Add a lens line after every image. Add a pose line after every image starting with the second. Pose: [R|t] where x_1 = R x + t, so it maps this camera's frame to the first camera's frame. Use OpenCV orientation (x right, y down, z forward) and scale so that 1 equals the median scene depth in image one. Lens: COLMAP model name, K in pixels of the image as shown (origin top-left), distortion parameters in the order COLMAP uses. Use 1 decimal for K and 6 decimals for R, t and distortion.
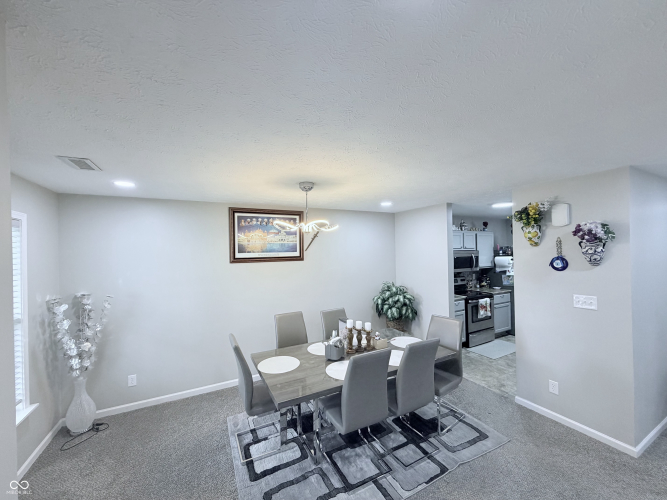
lens RADIAL K [[266.2, 0, 333.5], [0, 266.2, 250.0], [0, 0, 1]] dist [0.000700, 0.000424]
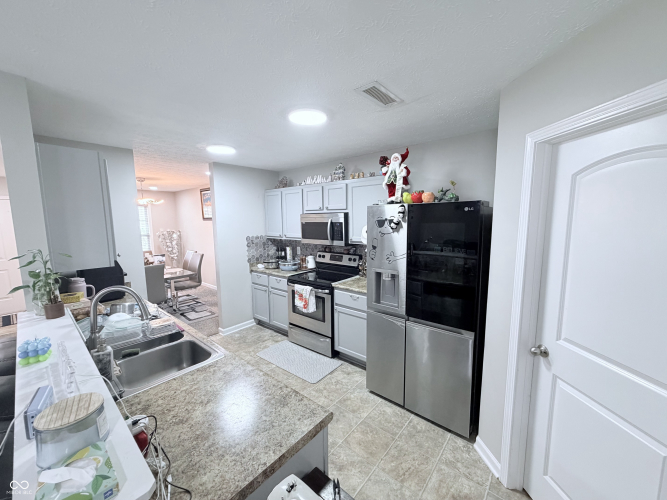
lens RADIAL K [[266.2, 0, 333.5], [0, 266.2, 250.0], [0, 0, 1]] dist [0.000700, 0.000424]
pose [[0.377961, 0.128421, -0.916871, 1.217618], [0.008830, 0.989788, 0.142274, -0.000867], [0.925779, -0.061870, 0.372968, 0.839705]]
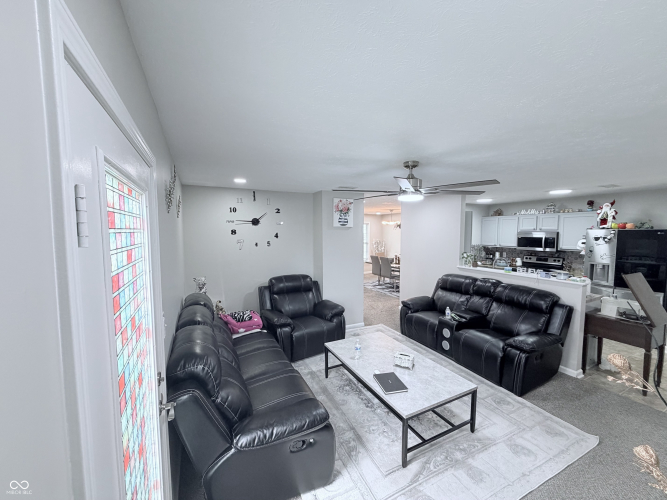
lens RADIAL K [[264.4, 0, 333.5], [0, 264.4, 250.0], [0, 0, 1]] dist [0.001136, 0.000142]
pose [[-0.013677, 0.093778, -0.995499, 1.758210], [0.009464, 0.995560, 0.093653, -0.037239], [0.999862, -0.008141, -0.014504, 0.175621]]
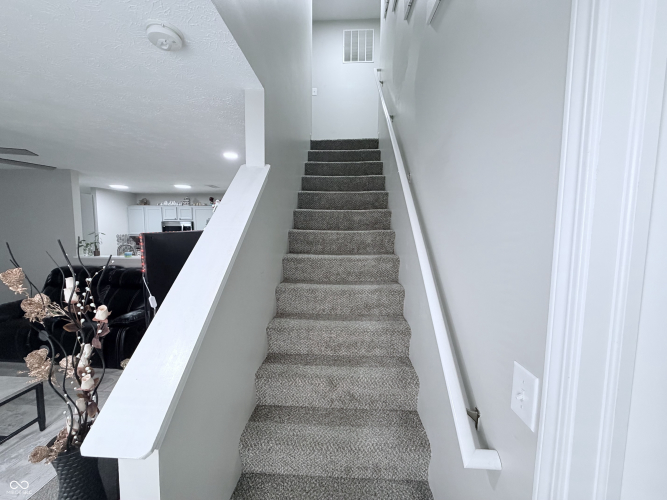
lens RADIAL K [[266.2, 0, 333.5], [0, 266.2, 250.0], [0, 0, 1]] dist [0.000700, 0.000424]
pose [[0.855253, 0.074496, -0.512829, 1.935692], [-0.025773, 0.994503, 0.101485, -0.010932], [0.517570, -0.073578, 0.852471, 0.324648]]
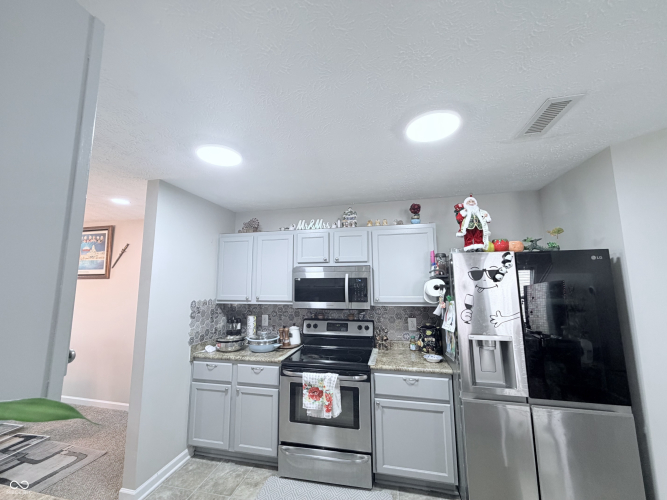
lens RADIAL K [[266.2, 0, 333.5], [0, 266.2, 250.0], [0, 0, 1]] dist [0.000700, 0.000424]
pose [[0.759025, -0.062454, -0.648059, 0.895295], [-0.008295, 0.994380, -0.105545, 0.026720], [0.651009, 0.085487, 0.754241, 0.676036]]
